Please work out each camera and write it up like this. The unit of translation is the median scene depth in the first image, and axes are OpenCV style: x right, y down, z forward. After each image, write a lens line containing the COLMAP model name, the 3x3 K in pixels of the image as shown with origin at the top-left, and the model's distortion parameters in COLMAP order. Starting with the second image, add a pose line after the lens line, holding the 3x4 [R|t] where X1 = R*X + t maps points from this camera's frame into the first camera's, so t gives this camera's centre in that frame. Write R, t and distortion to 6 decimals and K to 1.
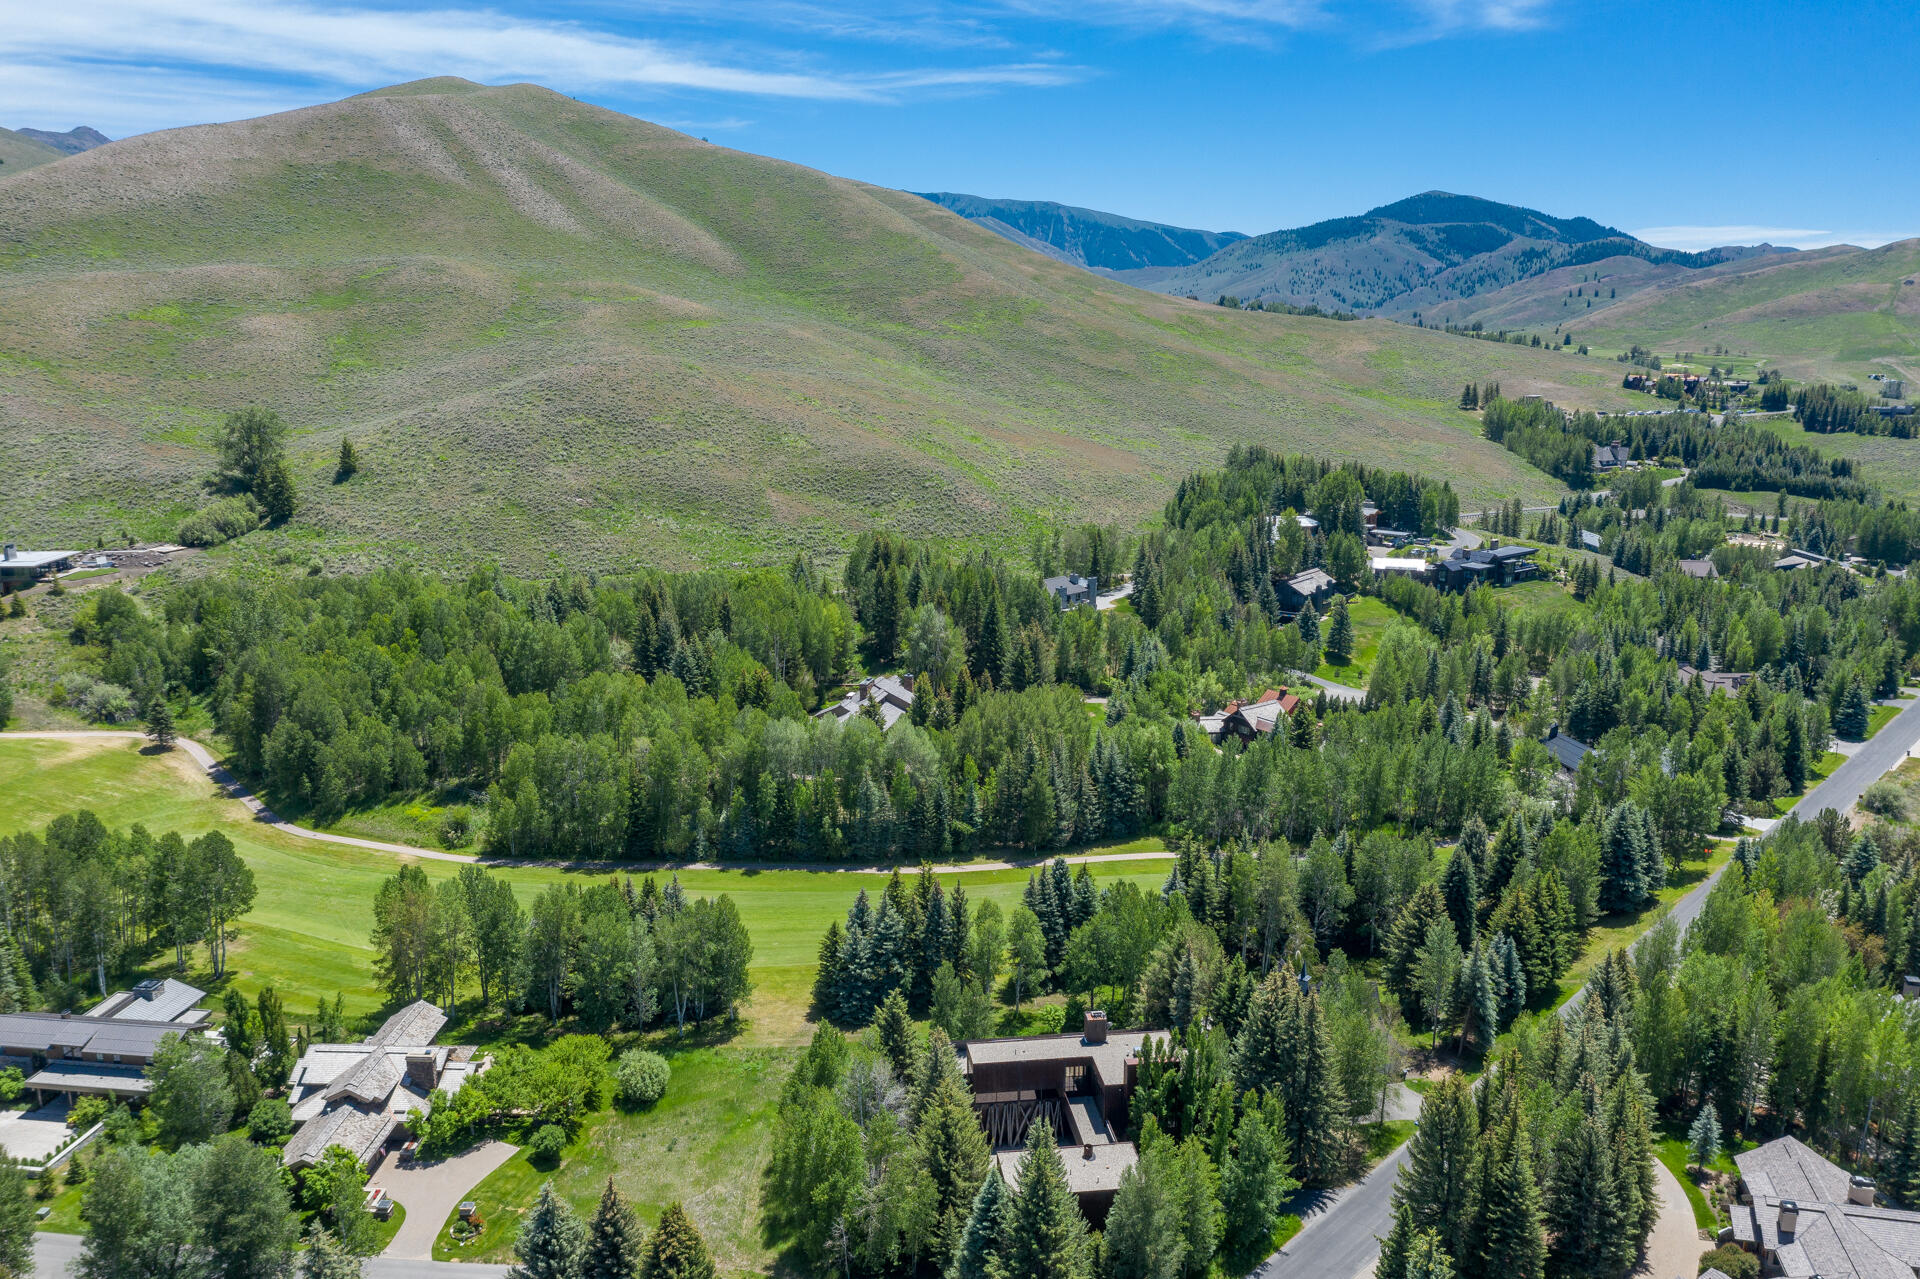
lens RADIAL K [[1520.9, 0, 961.5], [0, 1520.9, 663.9], [0, 0, 1]] dist [-0.009105, 0.002515]
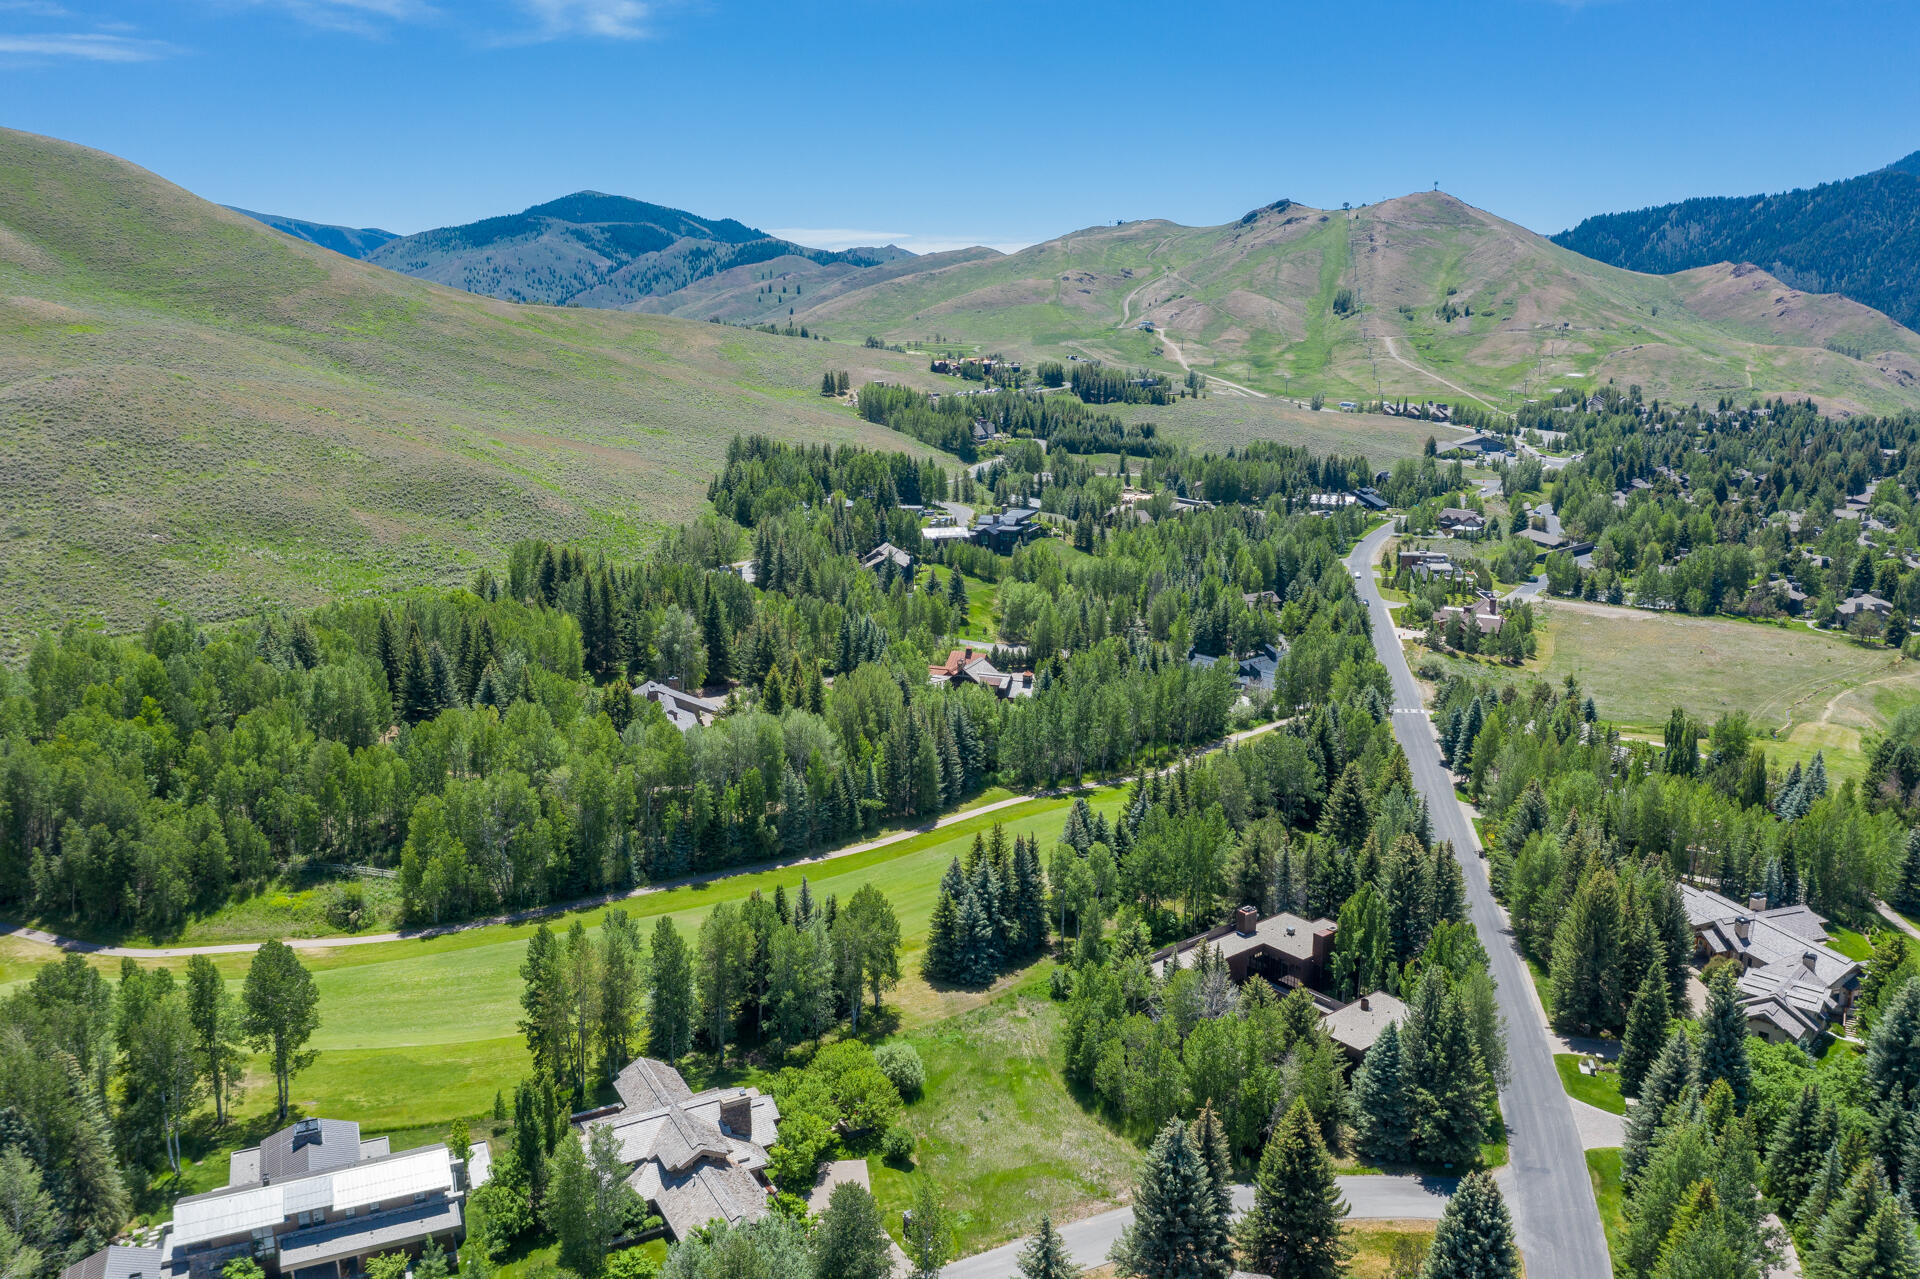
lens RADIAL K [[1525.7, 0, 960.0], [0, 1525.7, 639.5], [0, 0, 1]] dist [-0.010226, 0.003873]
pose [[0.854395, -0.119793, 0.505627, -0.231085], [0.127282, 0.991668, 0.019867, -0.008128], [-0.503794, 0.047383, 0.862523, 0.036519]]
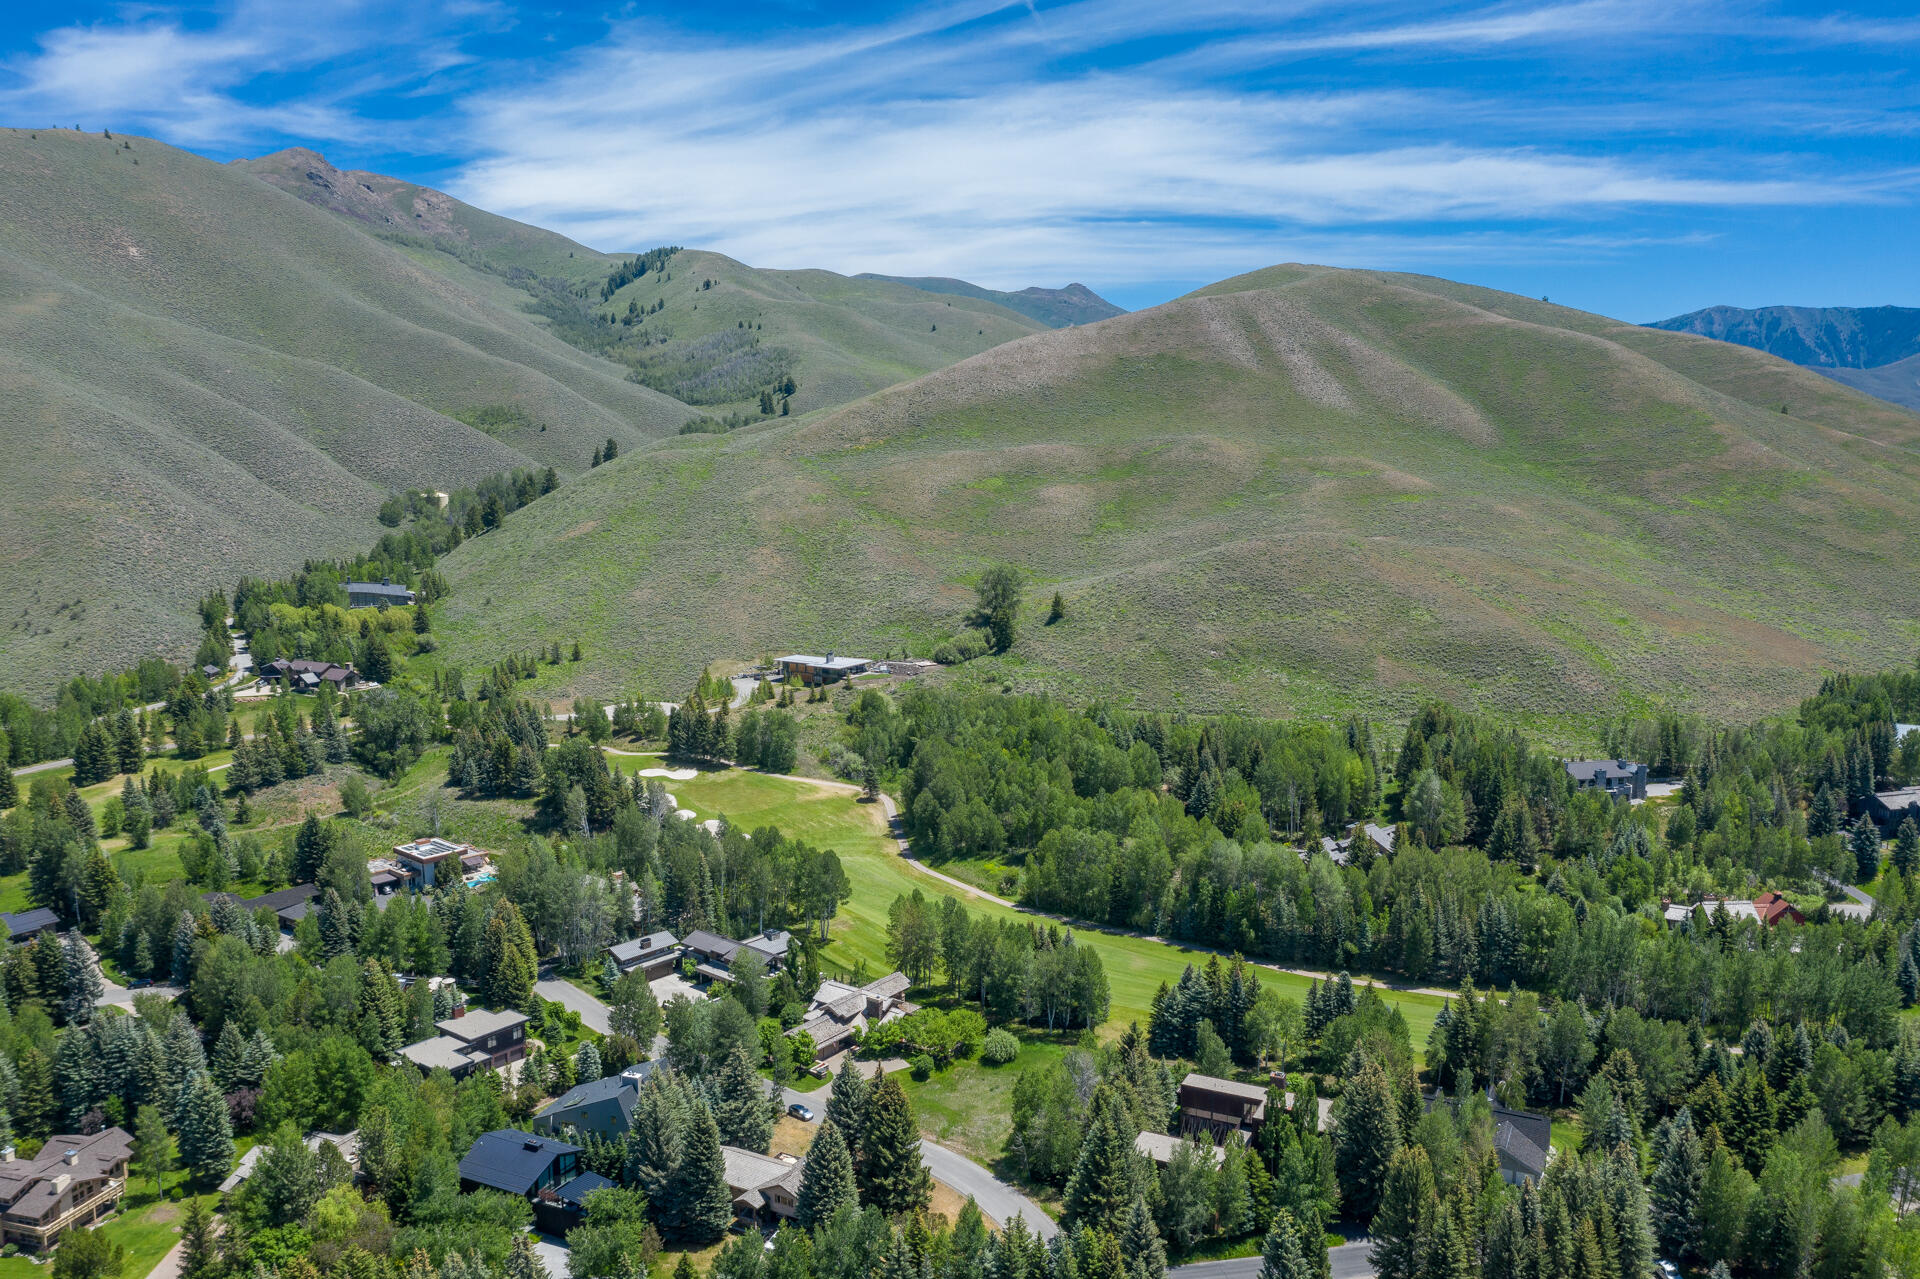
lens RADIAL K [[1539.7, 0, 960.0], [0, 1539.7, 639.5], [0, 0, 1]] dist [0.020668, -0.000895]
pose [[0.833391, 0.079919, -0.546875, 0.204531], [-0.130465, 0.989973, -0.054146, -0.016987], [0.537064, 0.116472, 0.835462, -0.134657]]
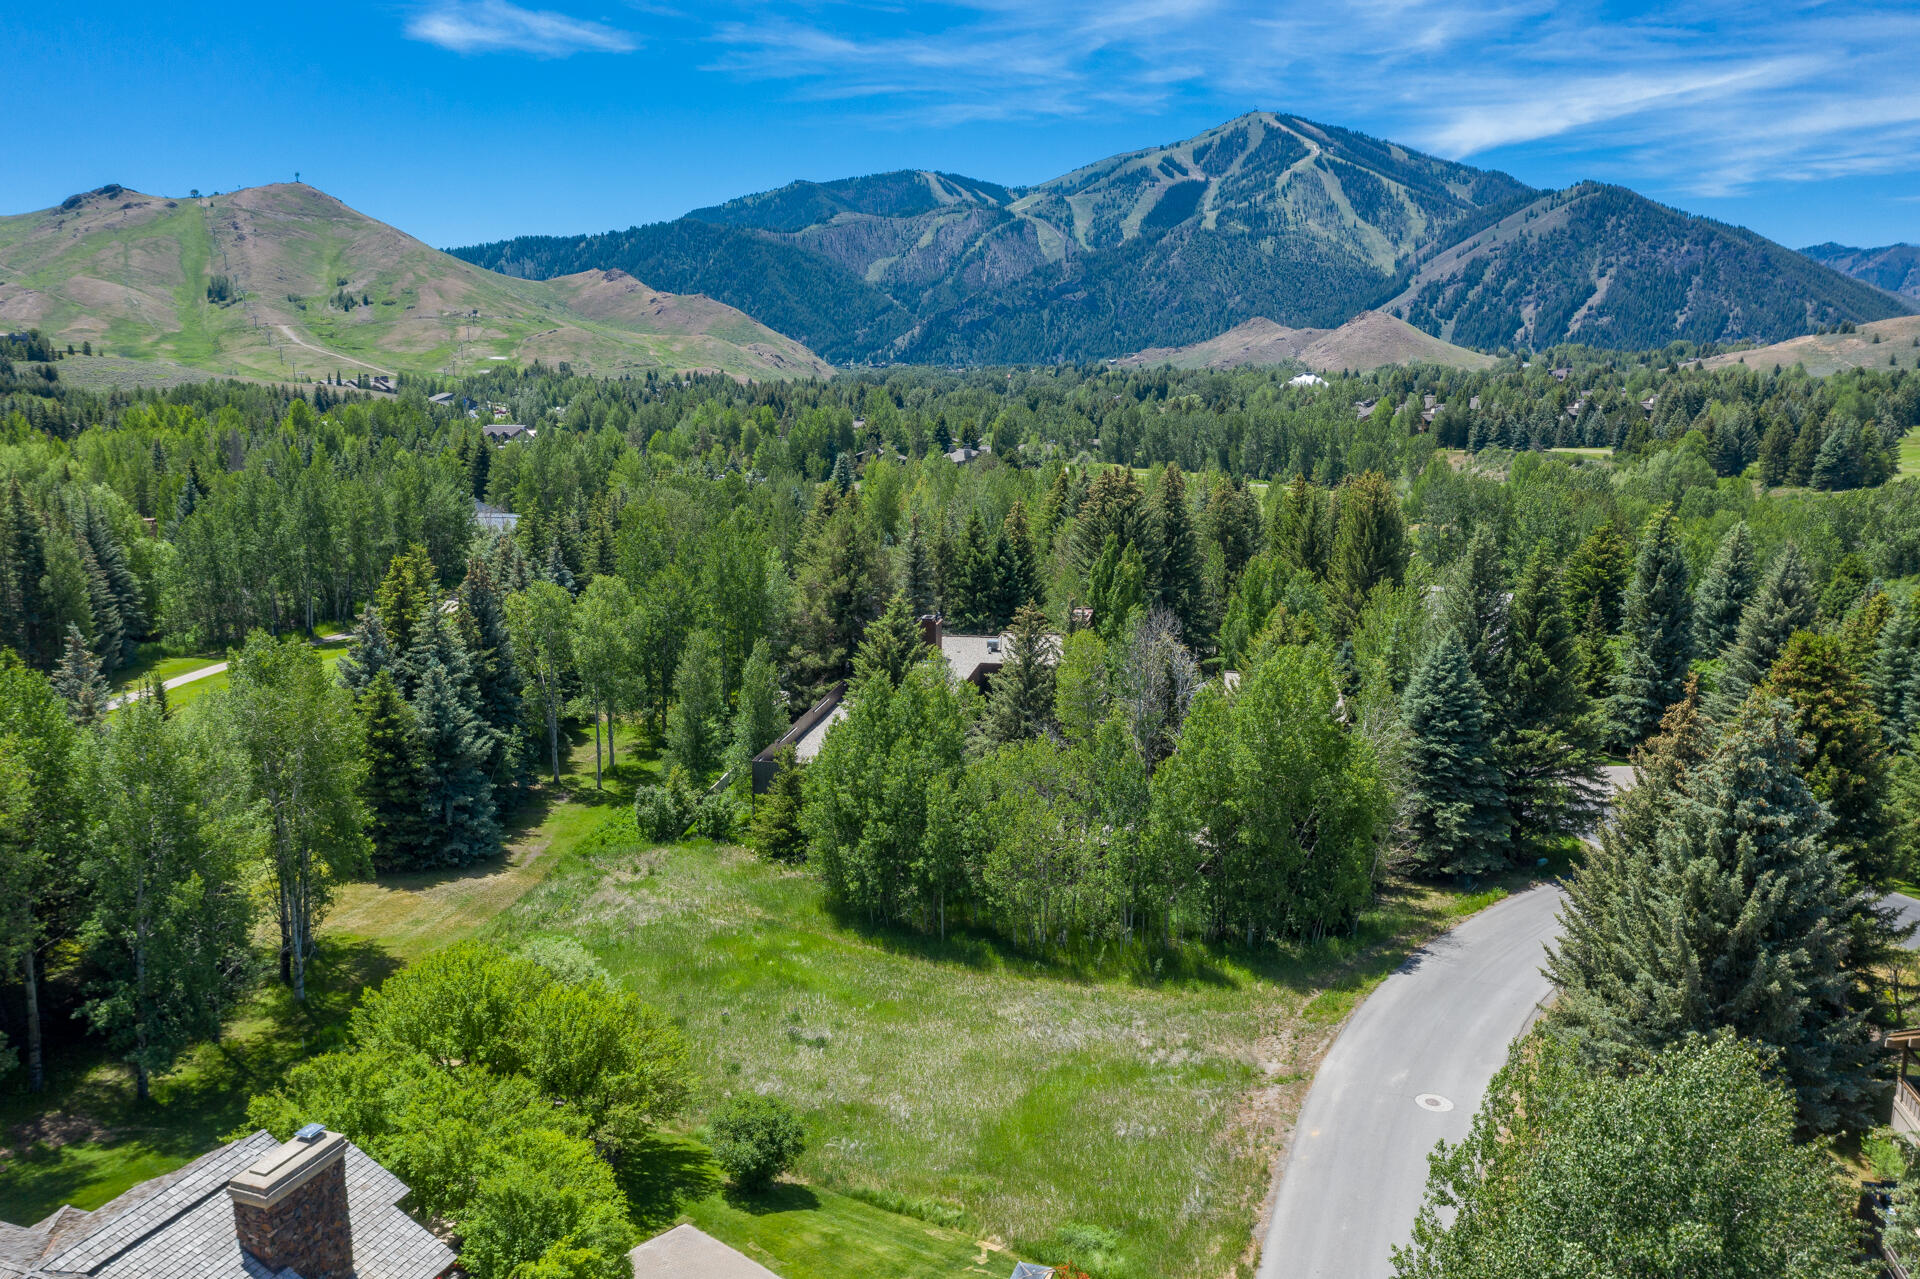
lens RADIAL K [[1525.7, 0, 960.0], [0, 1525.7, 639.5], [0, 0, 1]] dist [-0.010226, 0.003873]
pose [[0.296657, -0.182554, 0.937373, -0.183427], [0.227548, 0.966800, 0.116271, 0.058350], [-0.927479, 0.178804, 0.328347, 0.273038]]
